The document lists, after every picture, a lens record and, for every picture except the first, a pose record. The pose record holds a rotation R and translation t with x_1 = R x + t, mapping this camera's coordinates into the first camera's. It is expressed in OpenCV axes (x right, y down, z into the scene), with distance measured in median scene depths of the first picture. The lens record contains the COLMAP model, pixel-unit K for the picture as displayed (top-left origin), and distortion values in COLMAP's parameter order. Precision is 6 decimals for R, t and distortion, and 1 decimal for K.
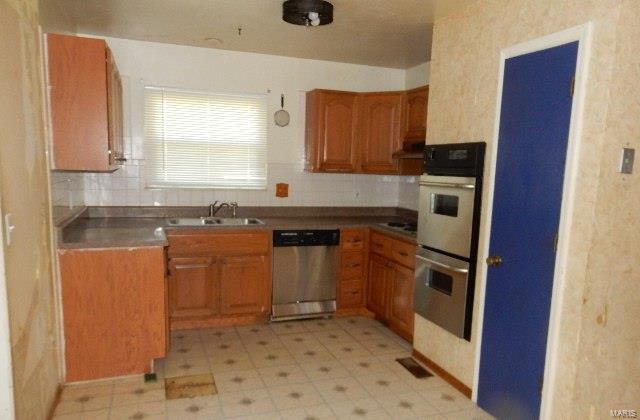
lens RADIAL K [[470.2, 0, 320.0], [0, 470.2, 238.4], [0, 0, 1]] dist [-0.002655, -0.006365]
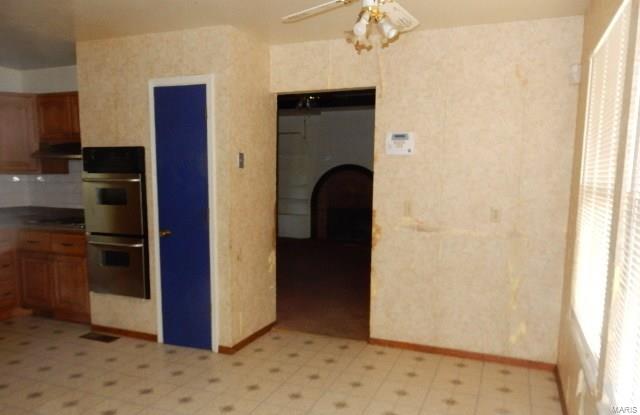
lens RADIAL K [[467.7, 0, 320.2], [0, 467.7, 234.6], [0, 0, 1]] dist [0.000746, -0.000056]
pose [[0.659935, -0.121437, 0.741444, -0.309582], [0.122964, 0.991002, 0.052865, 0.031856], [-0.741192, 0.056284, 0.668929, -0.226137]]
